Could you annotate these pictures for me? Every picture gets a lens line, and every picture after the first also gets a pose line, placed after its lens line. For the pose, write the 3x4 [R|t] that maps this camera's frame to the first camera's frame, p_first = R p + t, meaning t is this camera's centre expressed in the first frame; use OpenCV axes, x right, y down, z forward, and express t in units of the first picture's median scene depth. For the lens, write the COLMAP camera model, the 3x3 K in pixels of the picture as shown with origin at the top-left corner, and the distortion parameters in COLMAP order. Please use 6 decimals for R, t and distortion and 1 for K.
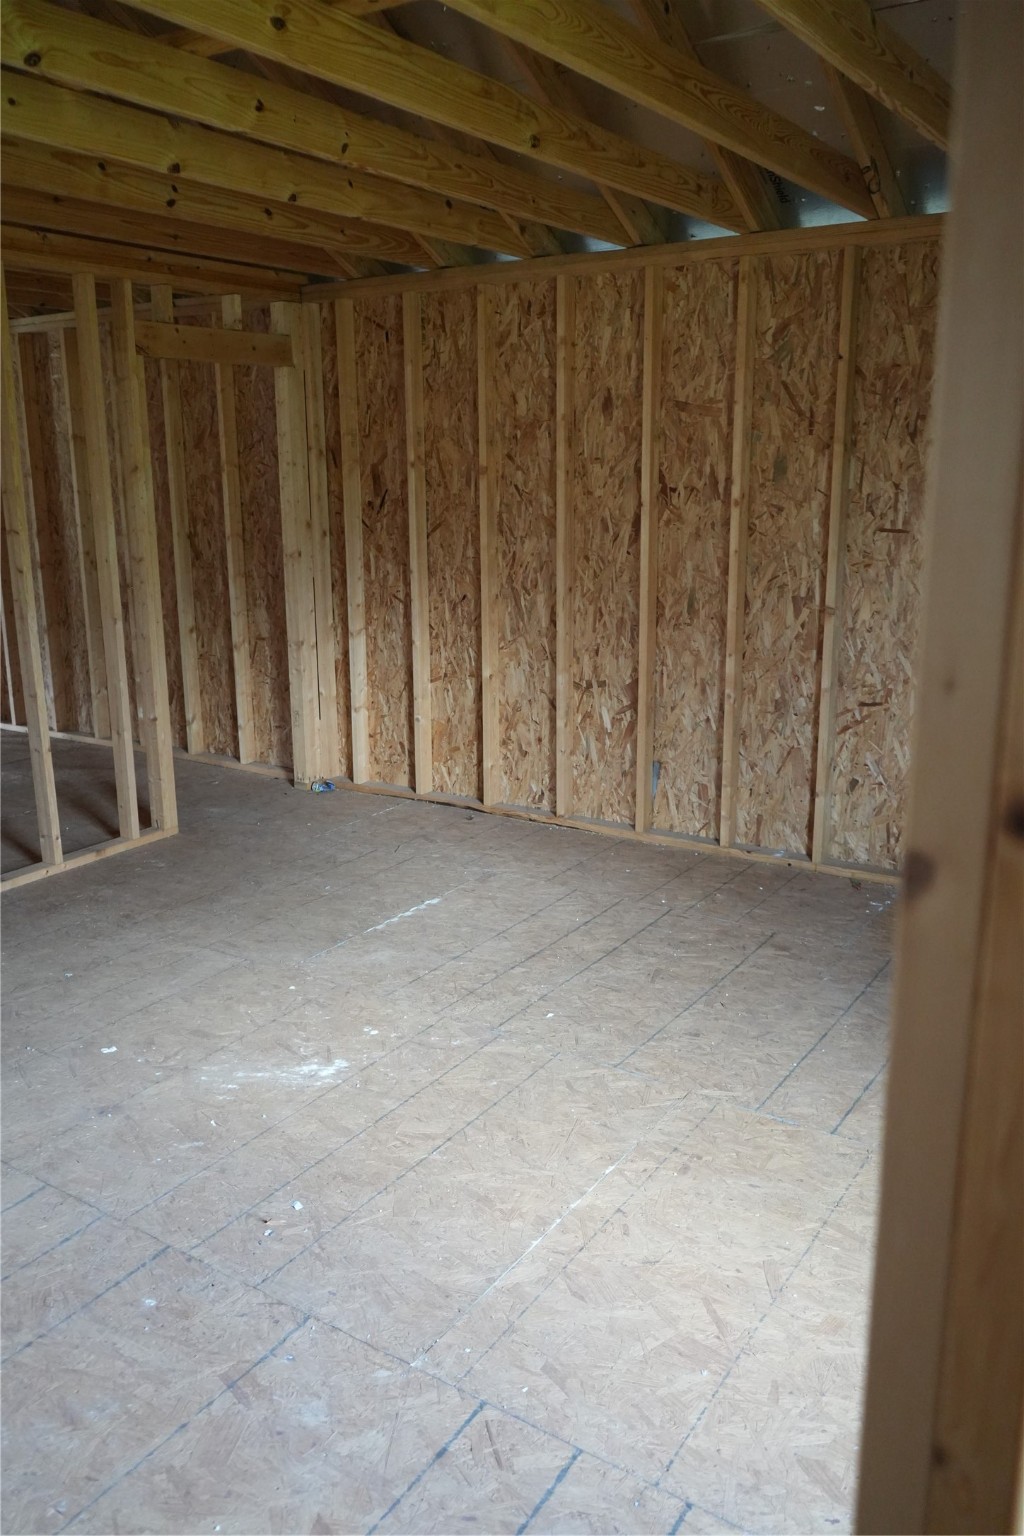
lens RADIAL K [[1224.7, 0, 512.0], [0, 1224.7, 768.0], [0, 0, 1]] dist [-0.002540, -0.000670]
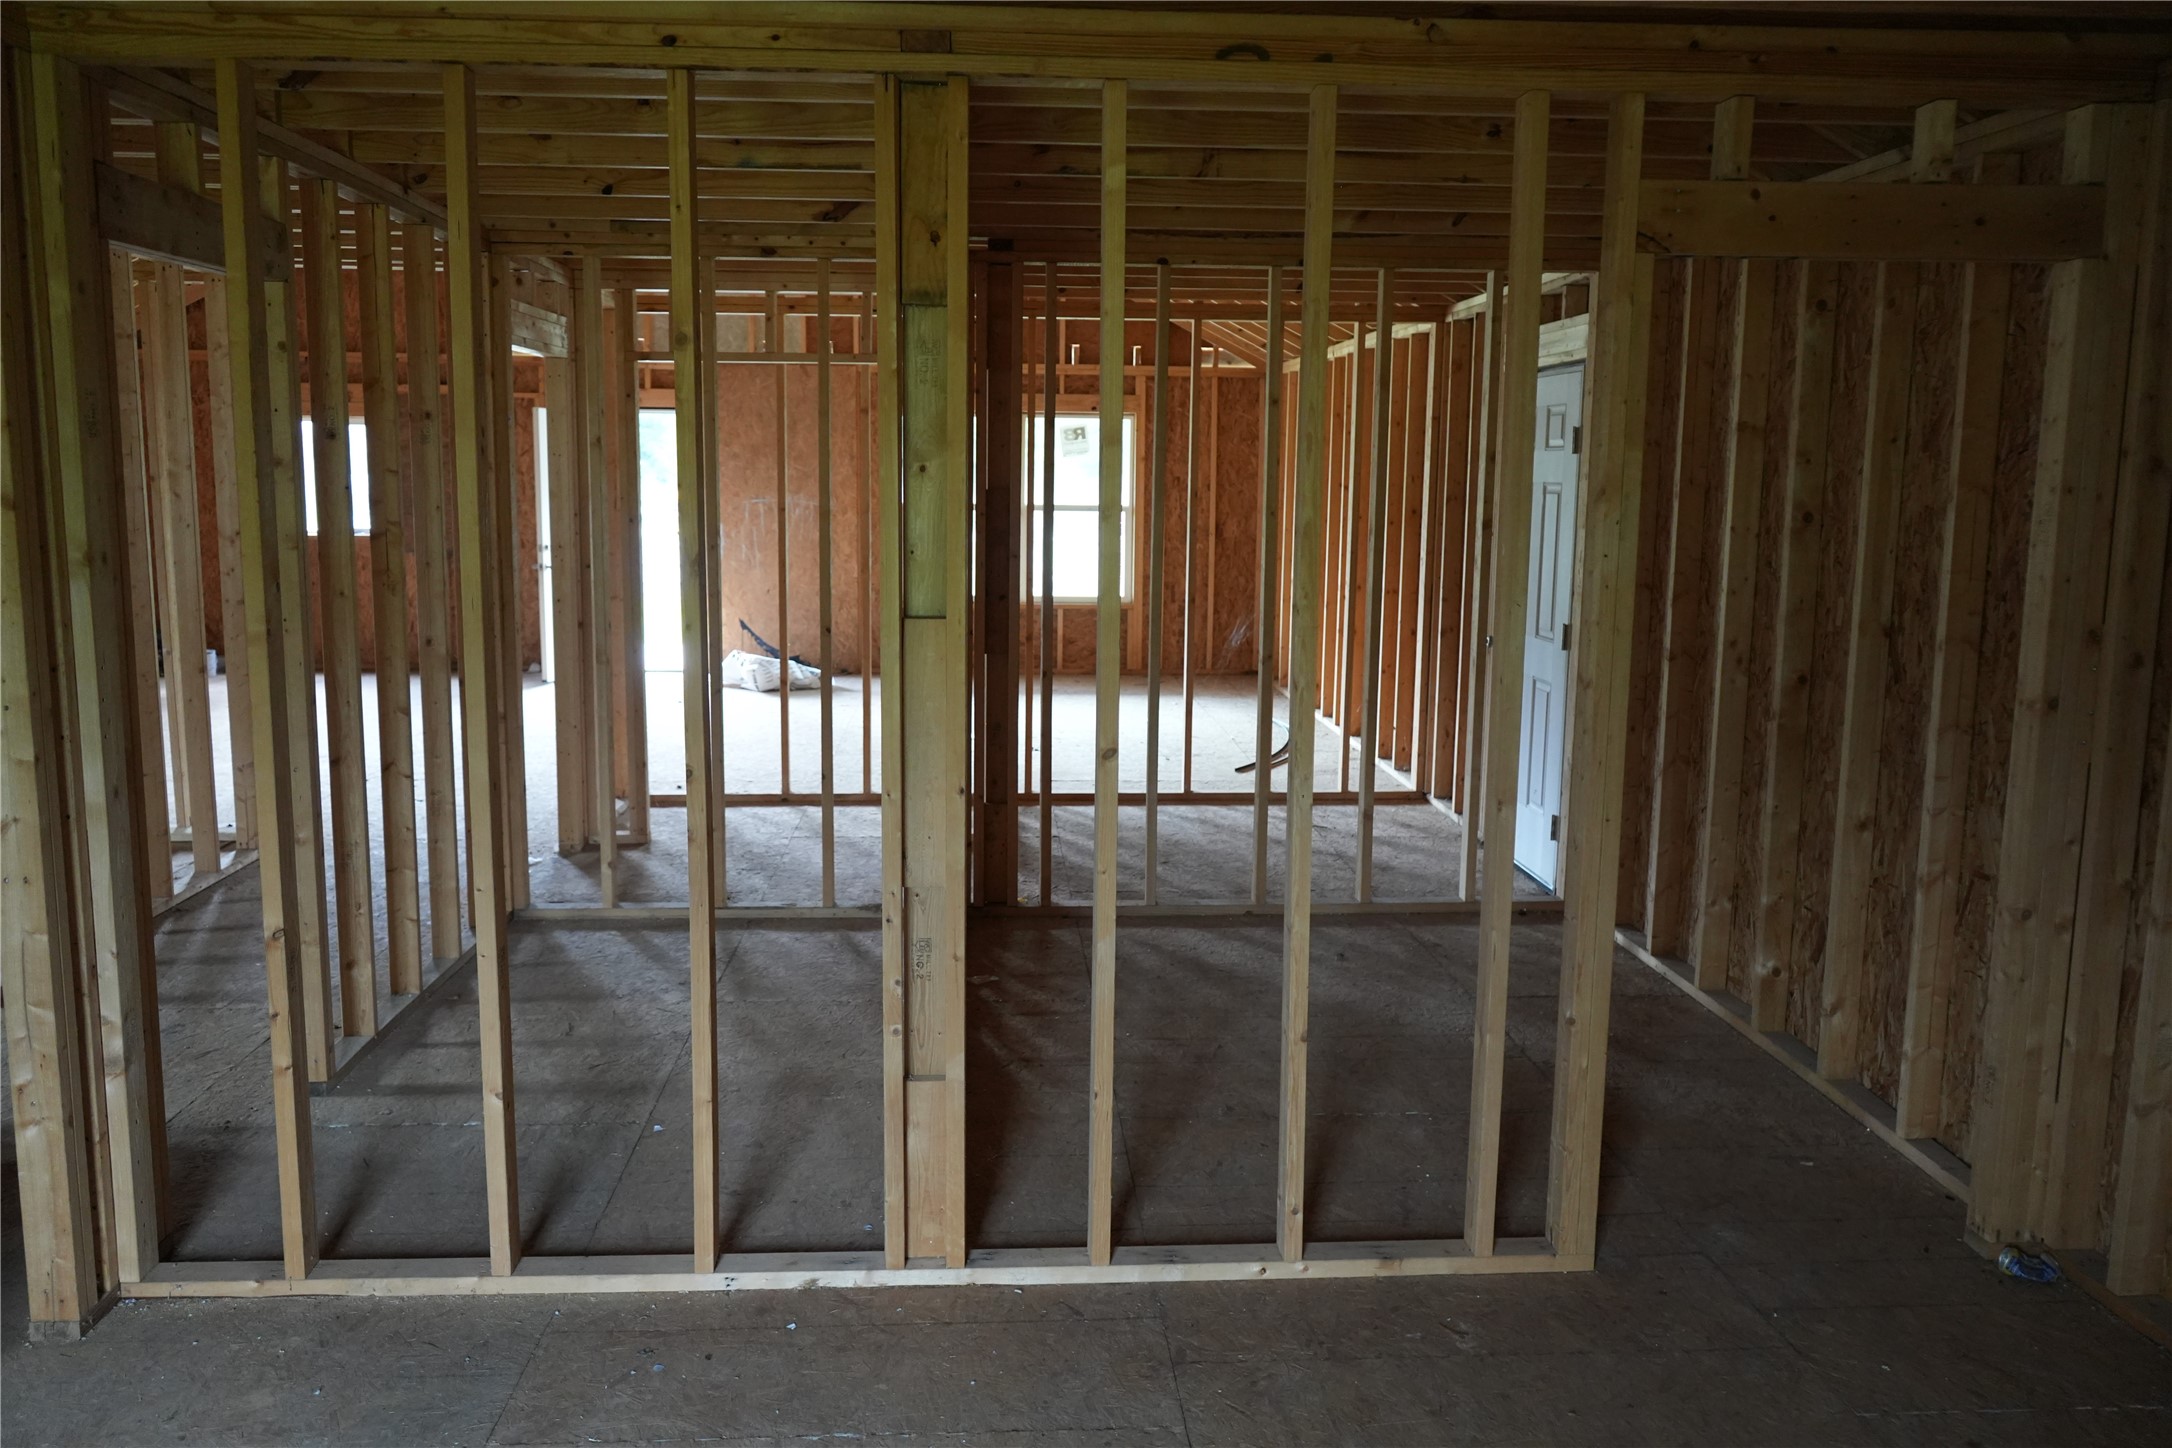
lens RADIAL K [[1731.8, 0, 1086.0], [0, 1731.8, 724.0], [0, 0, 1]] dist [-0.002540, -0.000670]
pose [[0.600791, 0.133681, -0.788150, 0.089128], [-0.207297, 0.978246, 0.007905, -0.102615], [0.772061, 0.158632, 0.615433, 0.380658]]
